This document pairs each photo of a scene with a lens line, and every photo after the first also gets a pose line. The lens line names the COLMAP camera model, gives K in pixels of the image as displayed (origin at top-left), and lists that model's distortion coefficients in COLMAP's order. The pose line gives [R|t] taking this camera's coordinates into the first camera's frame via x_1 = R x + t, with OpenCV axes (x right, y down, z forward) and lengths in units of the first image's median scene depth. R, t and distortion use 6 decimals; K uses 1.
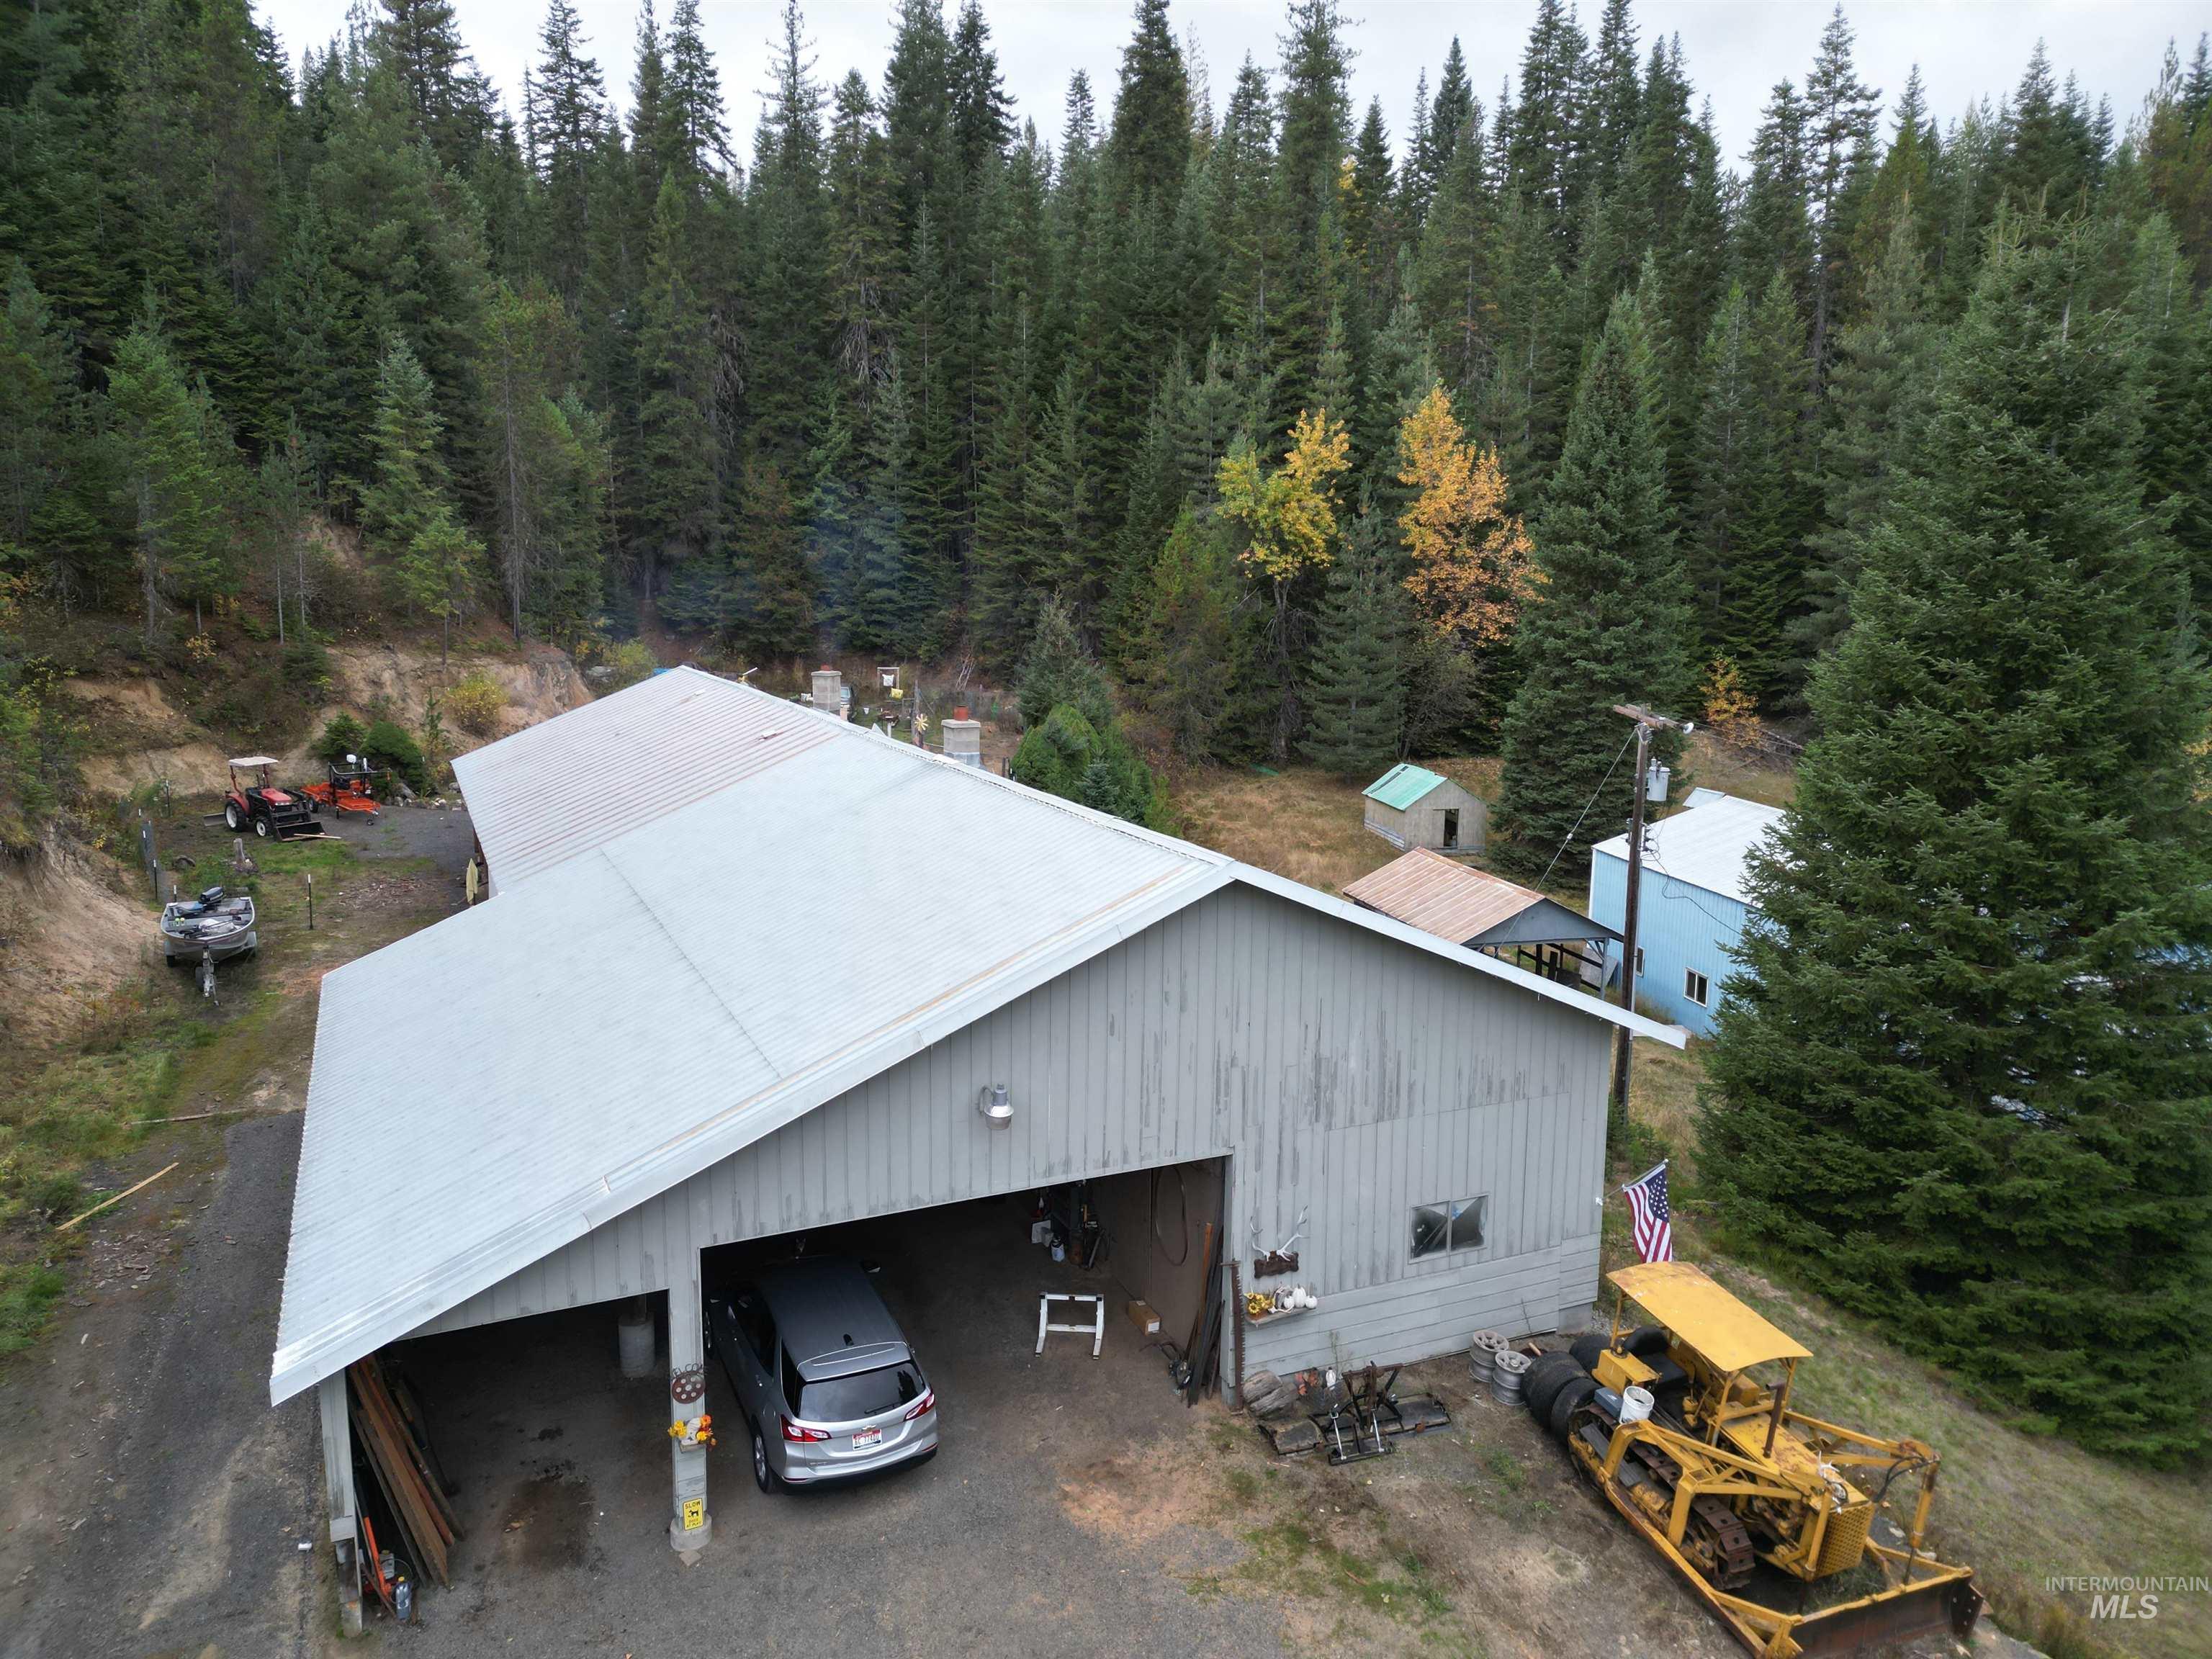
lens RADIAL K [[1528.8, 0, 1106.0], [0, 1528.8, 829.5], [0, 0, 1]] dist [0.089919, -0.086625]
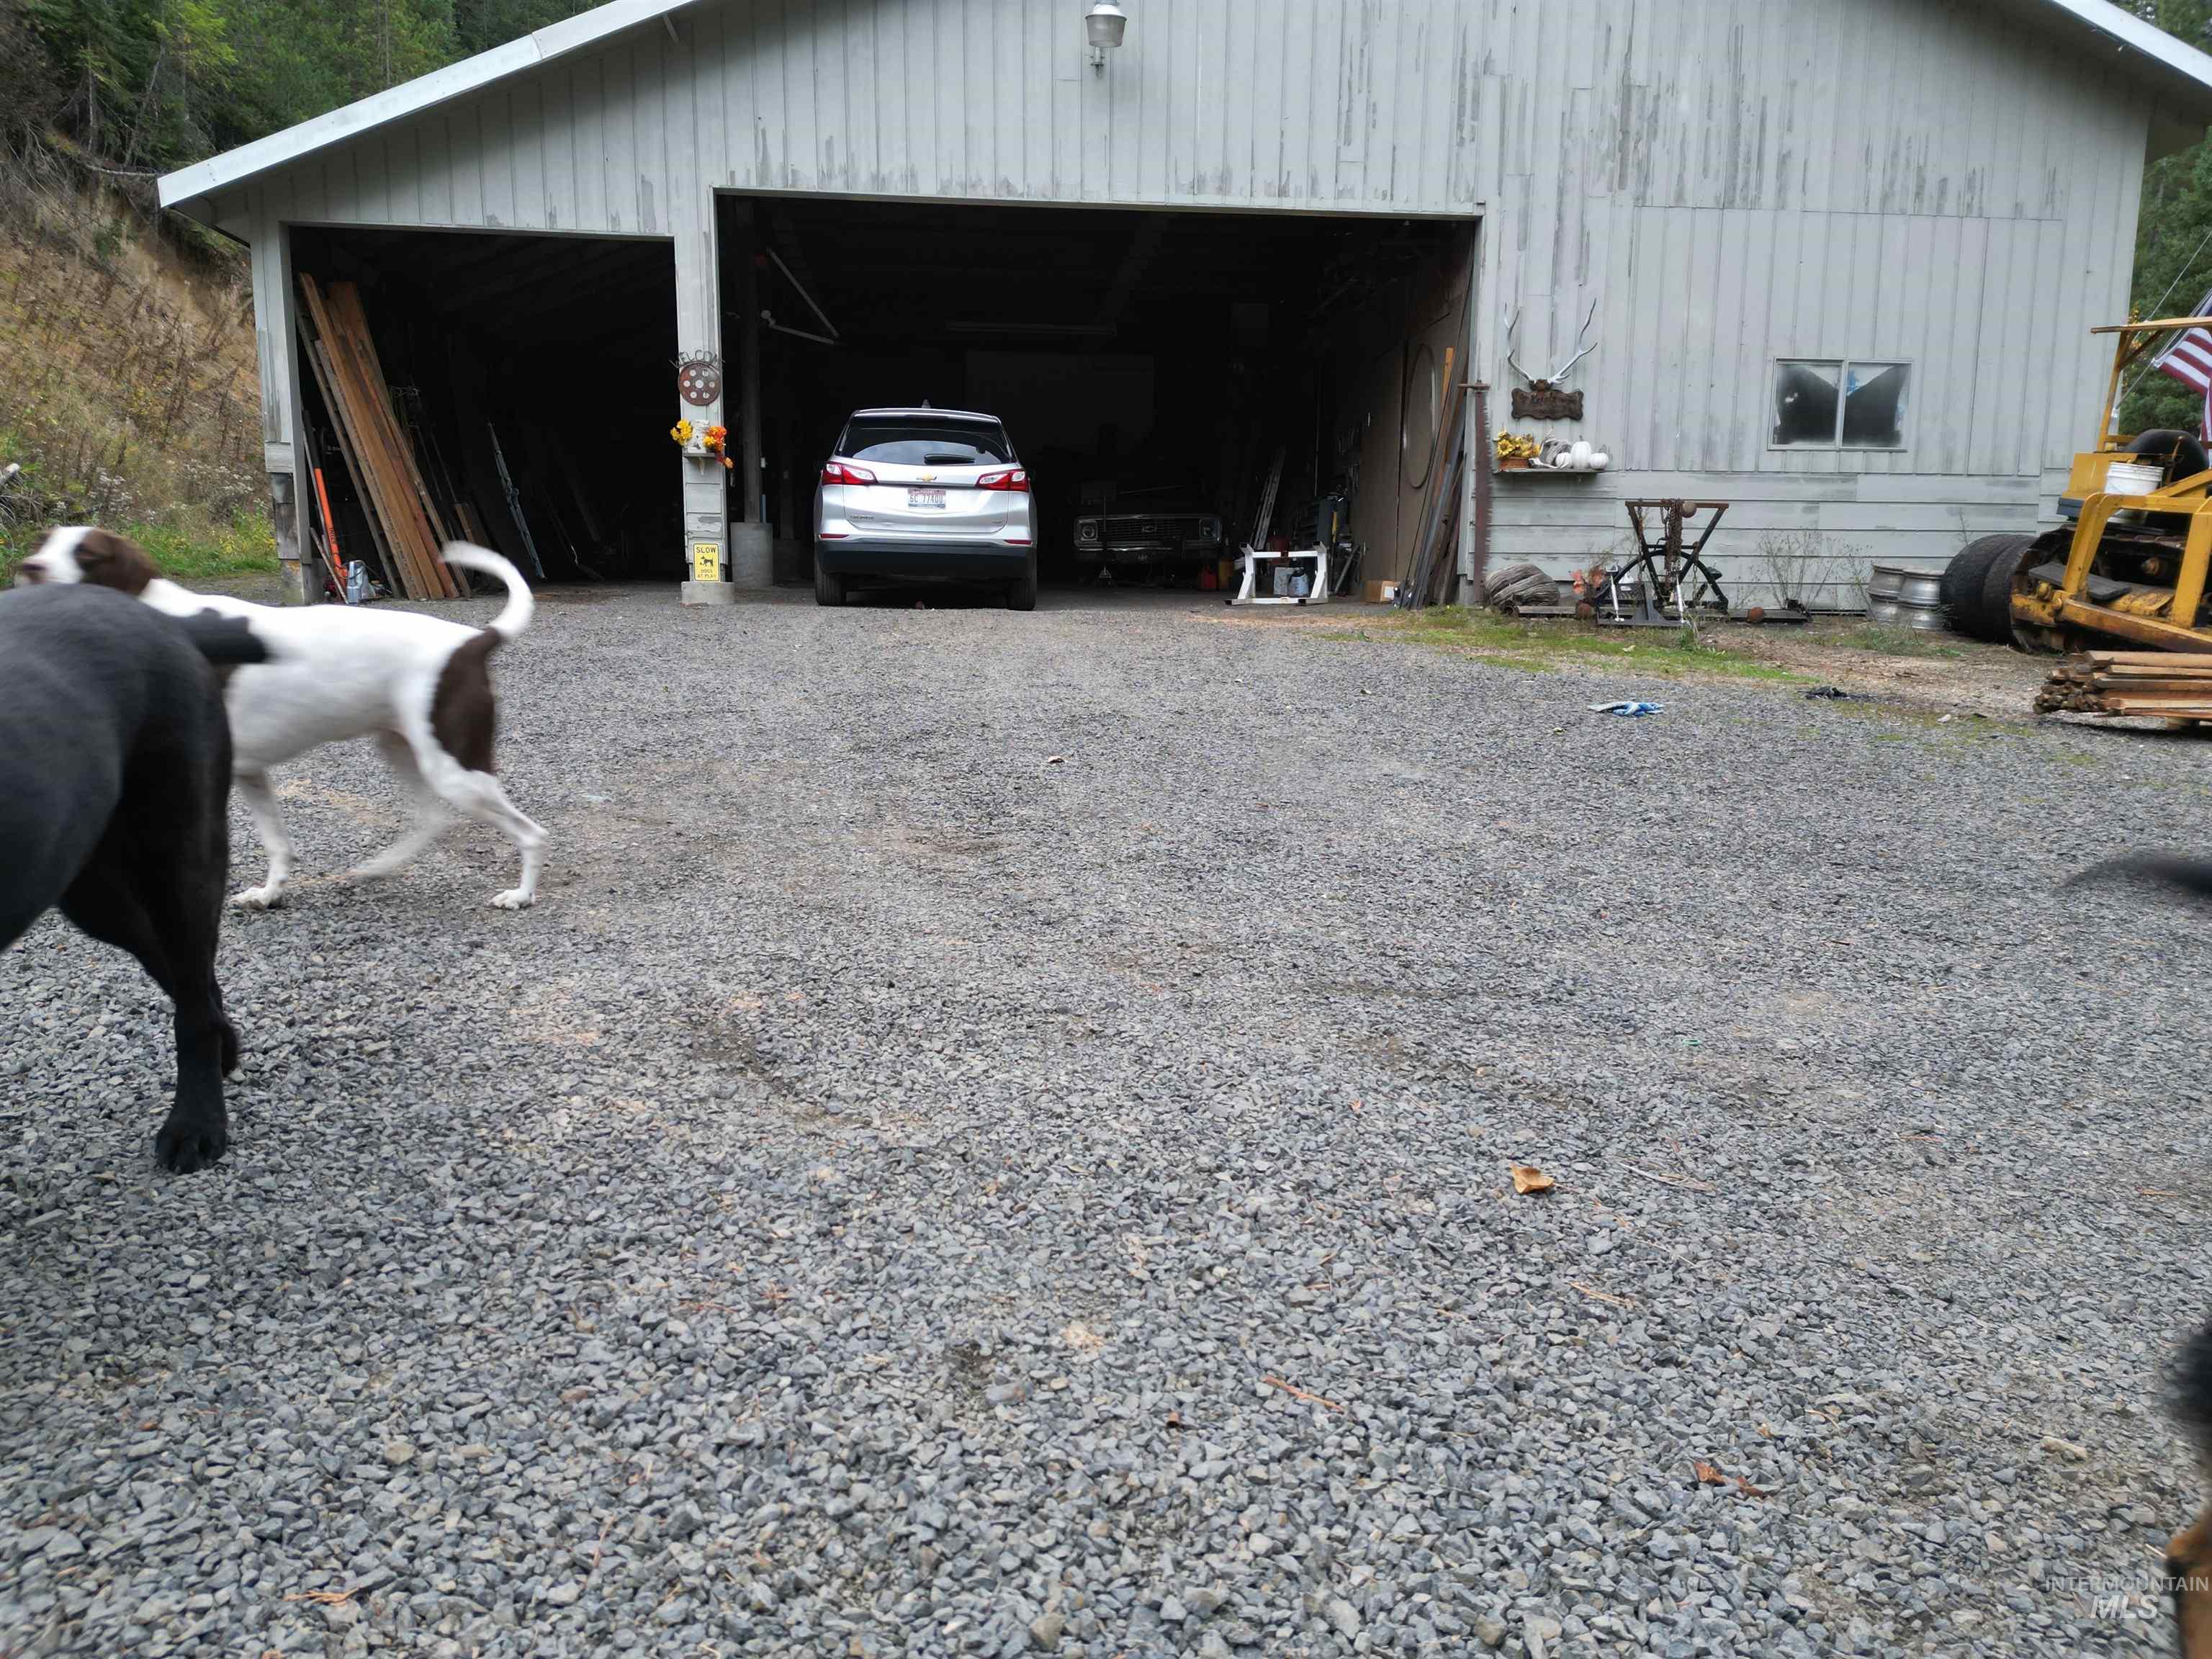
lens RADIAL K [[1528.8, 0, 1106.0], [0, 1528.8, 829.5], [0, 0, 1]] dist [0.089919, -0.086625]
pose [[0.946562, 0.041463, -0.319844, 0.154751], [-0.053369, 0.998167, -0.028544, 0.508968], [0.318075, 0.044088, 0.947040, 0.291393]]
